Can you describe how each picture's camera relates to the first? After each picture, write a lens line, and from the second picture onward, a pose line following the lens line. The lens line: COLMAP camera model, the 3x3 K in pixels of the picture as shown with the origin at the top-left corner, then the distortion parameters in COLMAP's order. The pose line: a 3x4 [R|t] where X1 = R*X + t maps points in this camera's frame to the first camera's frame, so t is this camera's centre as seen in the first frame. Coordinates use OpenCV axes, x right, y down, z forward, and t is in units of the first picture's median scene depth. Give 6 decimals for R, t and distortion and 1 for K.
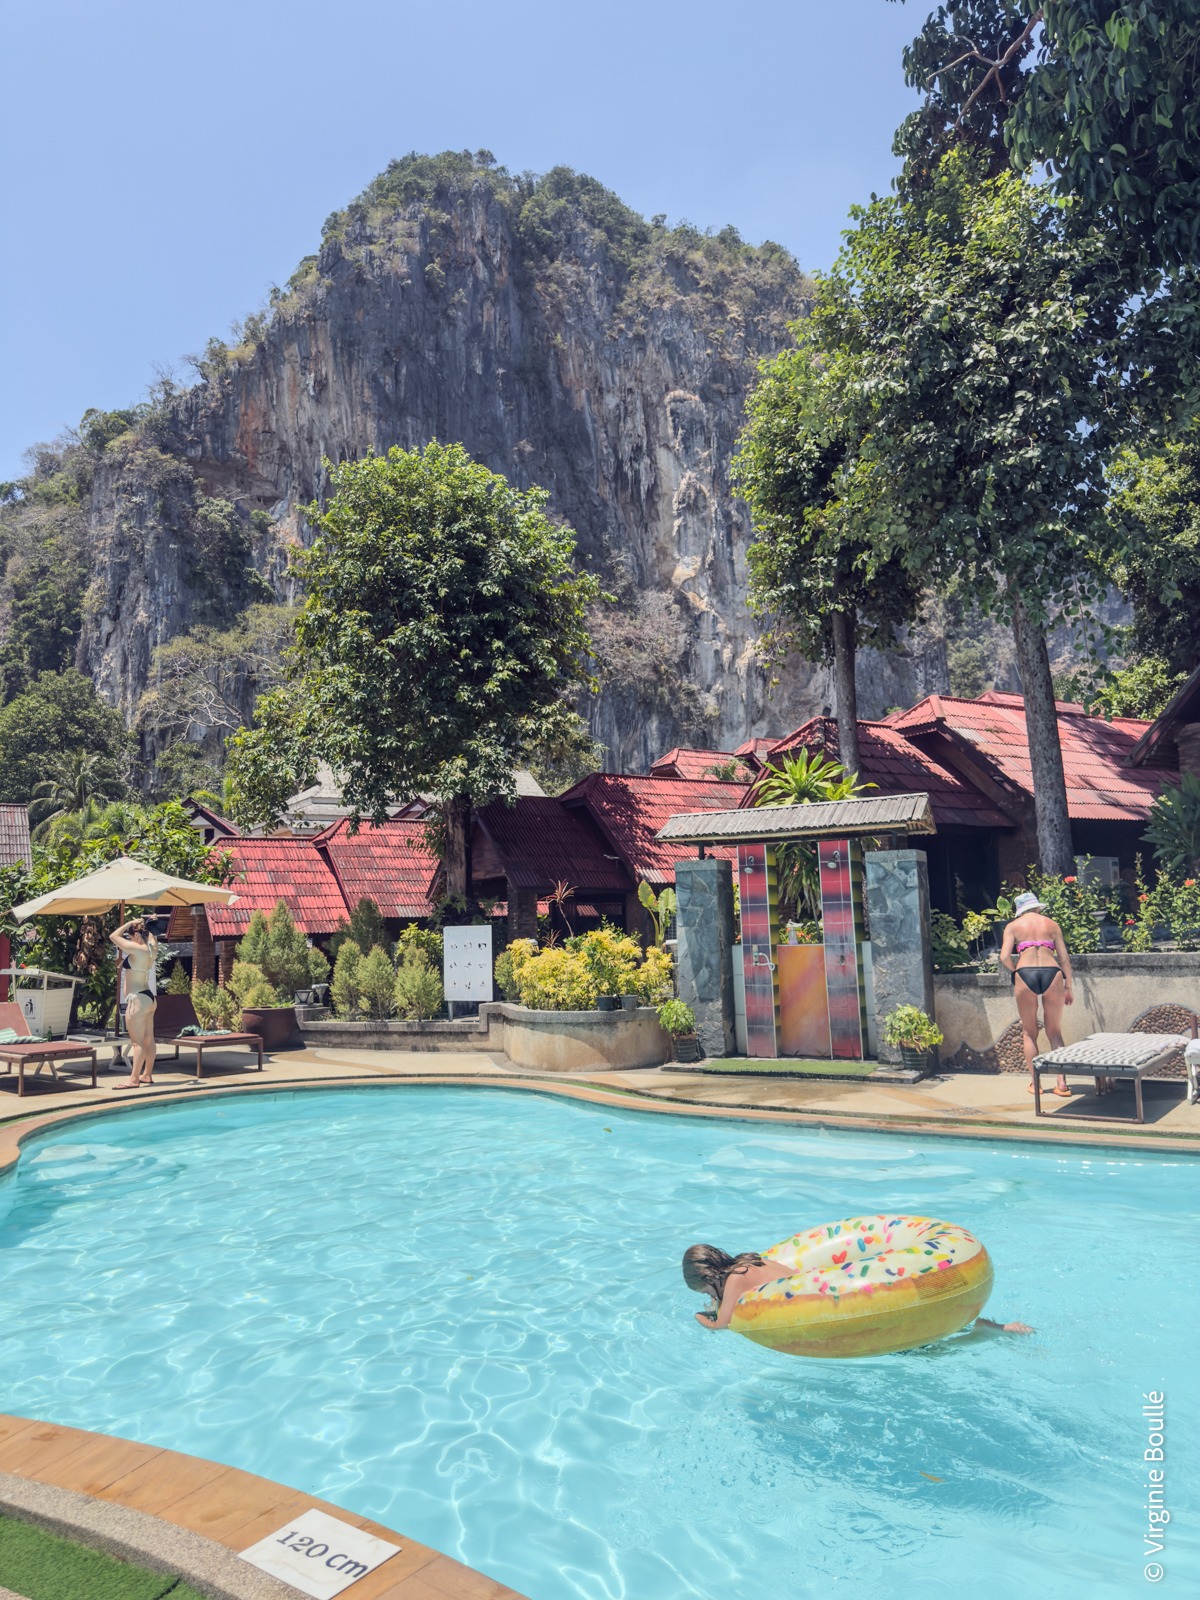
lens RADIAL K [[1191.4, 0, 608.1], [0, 1191.4, 799.8], [0, 0, 1]] dist [0.037970, -0.051268]
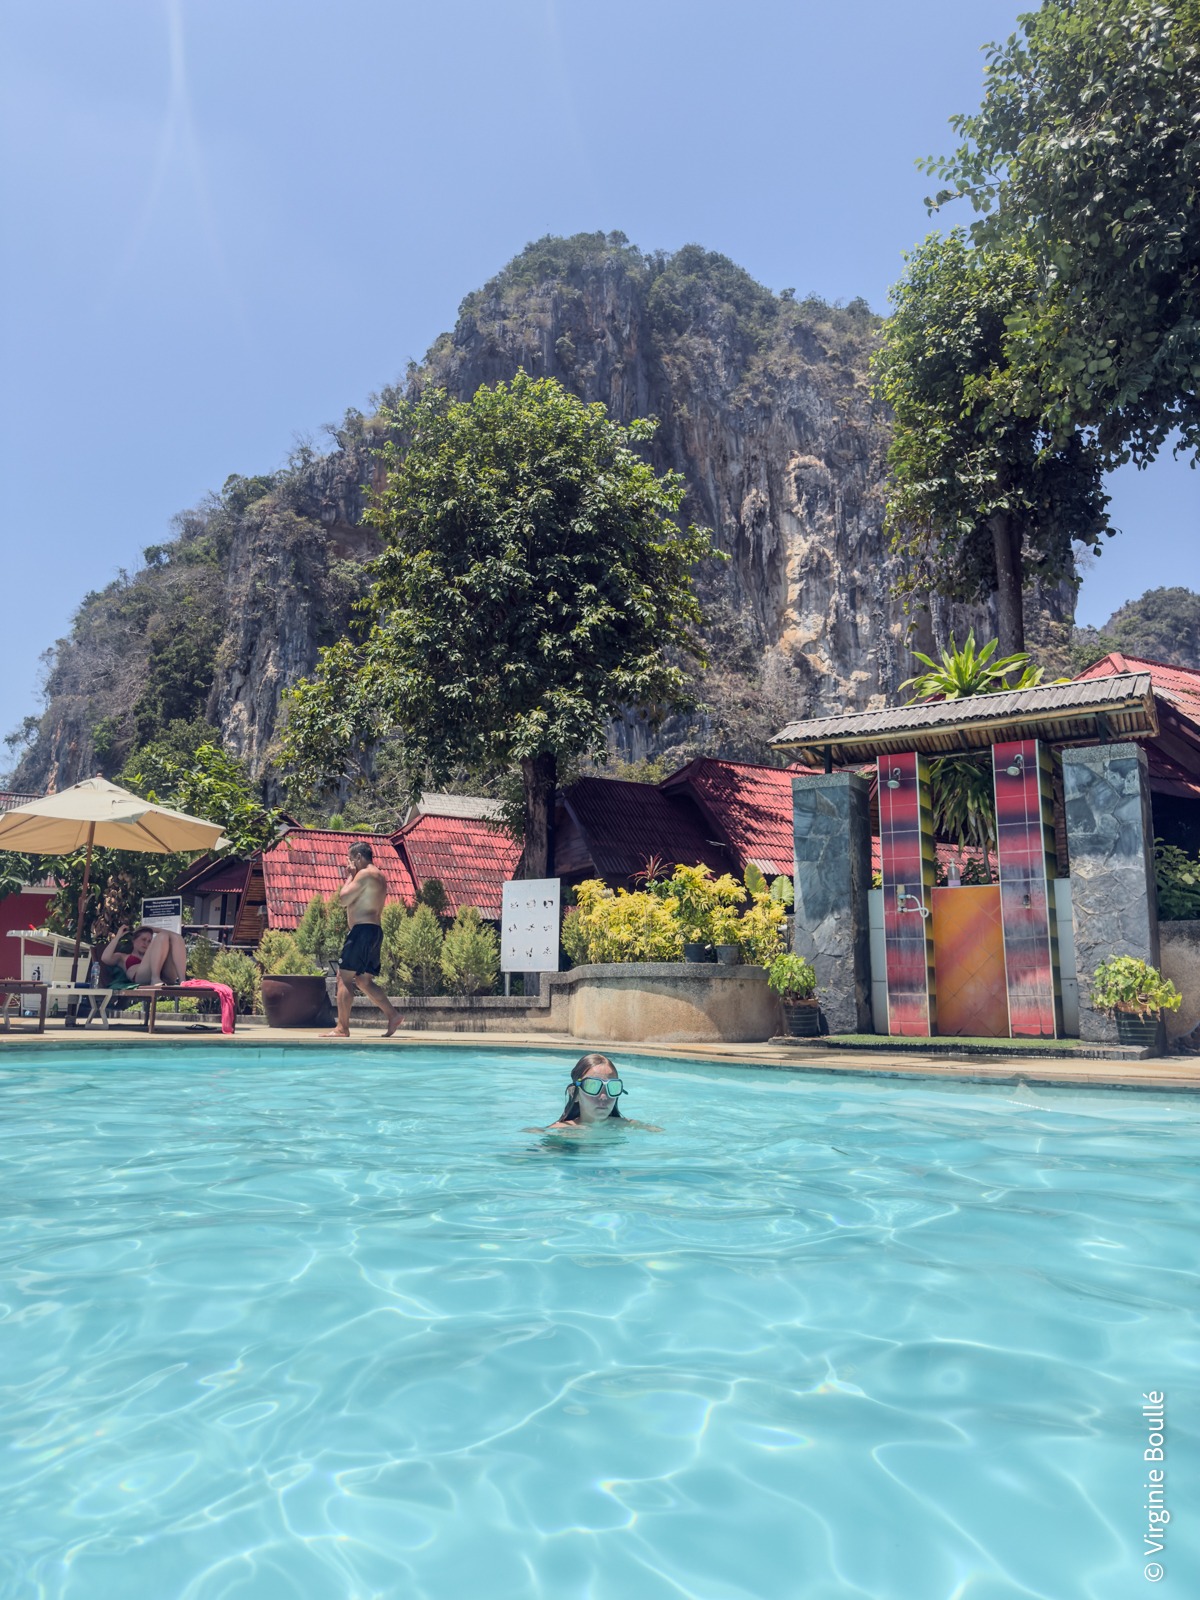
lens RADIAL K [[1191.4, 0, 601.8], [0, 1191.4, 802.7], [0, 0, 1]] dist [0.037970, -0.051268]
pose [[0.994466, 0.023682, -0.102354, 0.007890], [-0.029469, 0.998029, -0.055406, 0.068926], [0.100840, 0.058116, 0.993204, 0.141847]]
